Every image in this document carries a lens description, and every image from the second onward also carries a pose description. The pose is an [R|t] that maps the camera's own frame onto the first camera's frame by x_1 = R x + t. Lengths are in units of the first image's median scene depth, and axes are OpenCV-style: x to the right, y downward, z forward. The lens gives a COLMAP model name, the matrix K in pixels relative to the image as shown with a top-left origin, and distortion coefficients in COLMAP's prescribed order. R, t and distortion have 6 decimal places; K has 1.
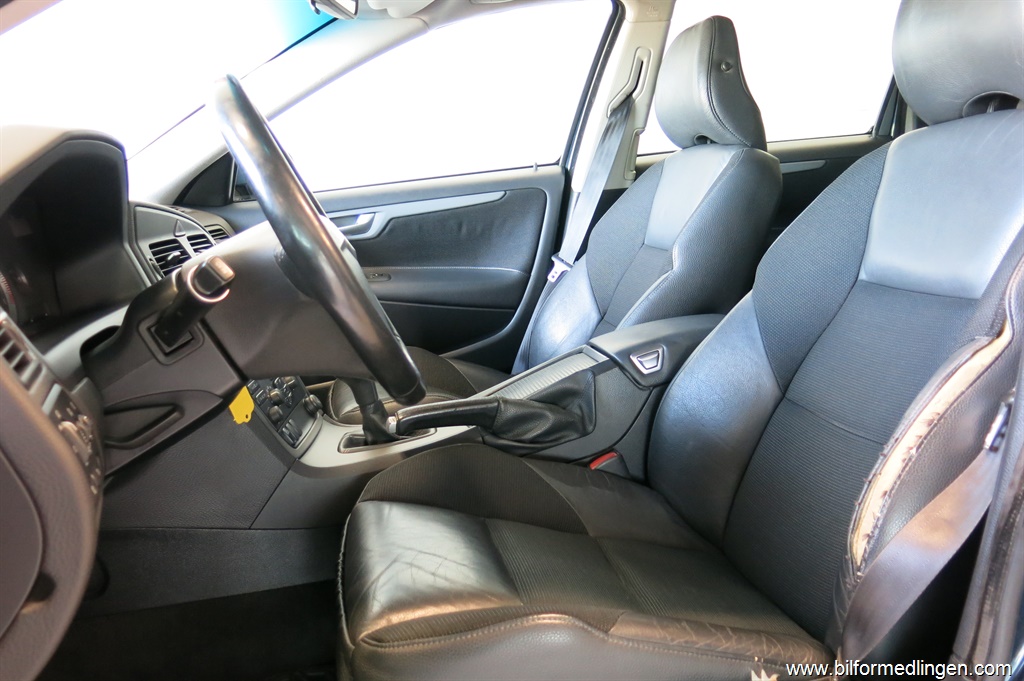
lens RADIAL K [[844.9, 0, 512.0], [0, 844.9, 340.5], [0, 0, 1]] dist [-0.017738, -0.005080]
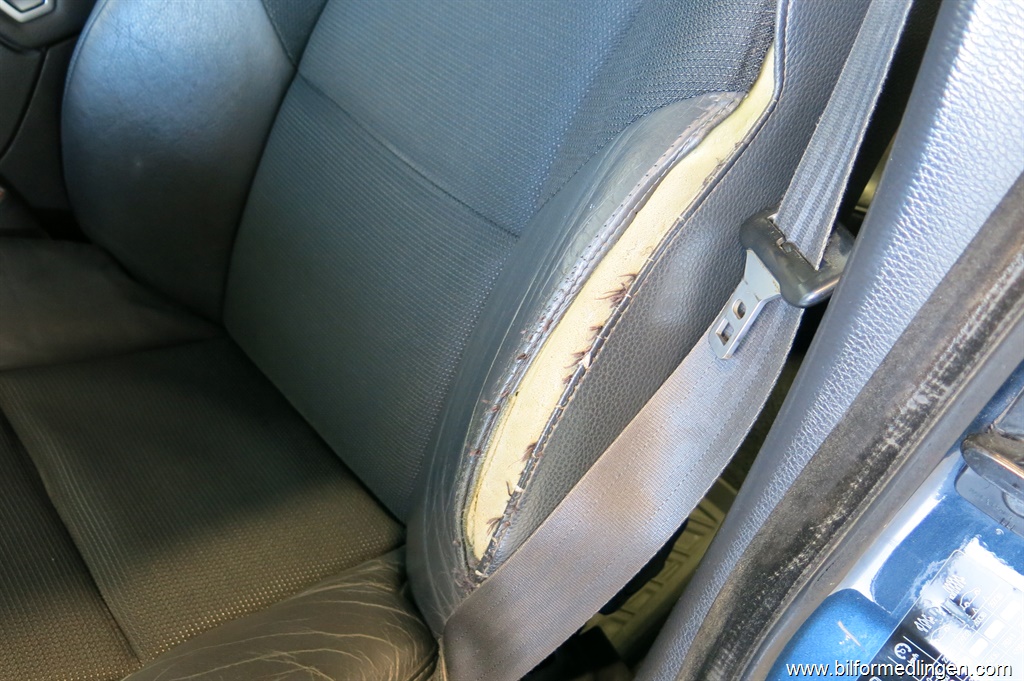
lens RADIAL K [[844.9, 0, 512.0], [0, 844.9, 340.5], [0, 0, 1]] dist [-0.017738, -0.005080]
pose [[0.854681, -0.248032, 0.456072, 0.221139], [-0.043531, 0.841157, 0.539036, -0.134575], [-0.517326, -0.480557, 0.708123, 0.675451]]
